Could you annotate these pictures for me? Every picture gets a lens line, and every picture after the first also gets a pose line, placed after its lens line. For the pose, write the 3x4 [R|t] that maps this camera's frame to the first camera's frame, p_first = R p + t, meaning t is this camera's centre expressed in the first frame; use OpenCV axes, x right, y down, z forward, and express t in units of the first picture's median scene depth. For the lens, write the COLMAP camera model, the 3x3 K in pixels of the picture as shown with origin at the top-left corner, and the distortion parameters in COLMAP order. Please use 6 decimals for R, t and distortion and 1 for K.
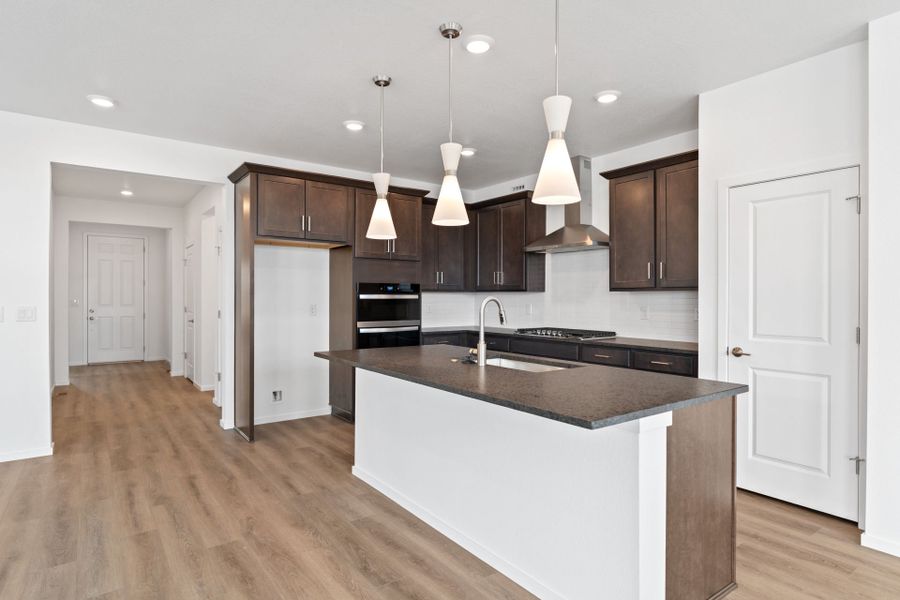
lens RADIAL K [[486.8, 0, 443.7], [0, 486.8, 295.2], [0, 0, 1]] dist [0.037795, -0.019448]
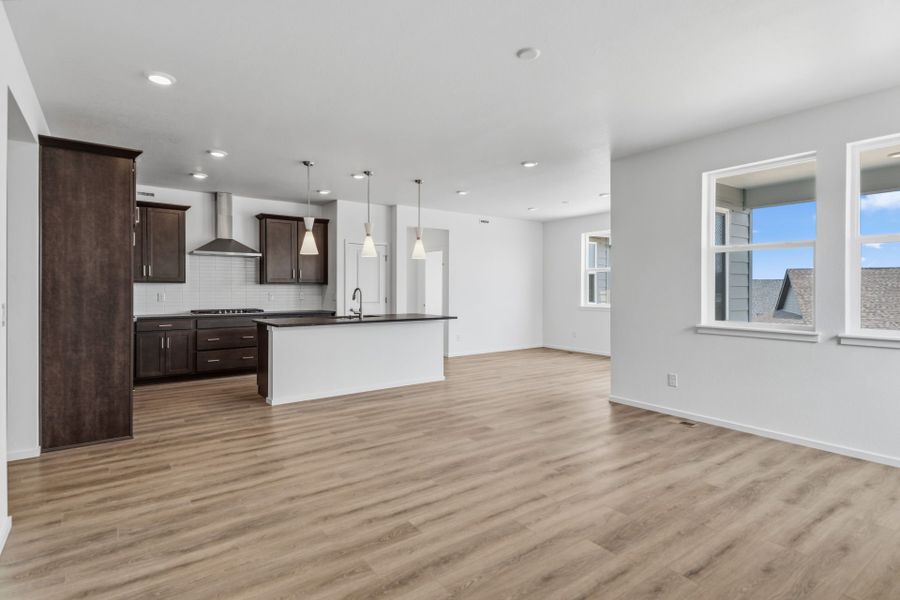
lens RADIAL K [[486.8, 0, 443.7], [0, 486.8, 295.2], [0, 0, 1]] dist [0.037795, -0.019448]
pose [[-0.031653, -0.013204, 0.999412, -1.687730], [-0.012079, 0.999845, 0.012827, 0.000352], [-0.999426, -0.011665, -0.031807, 0.520183]]
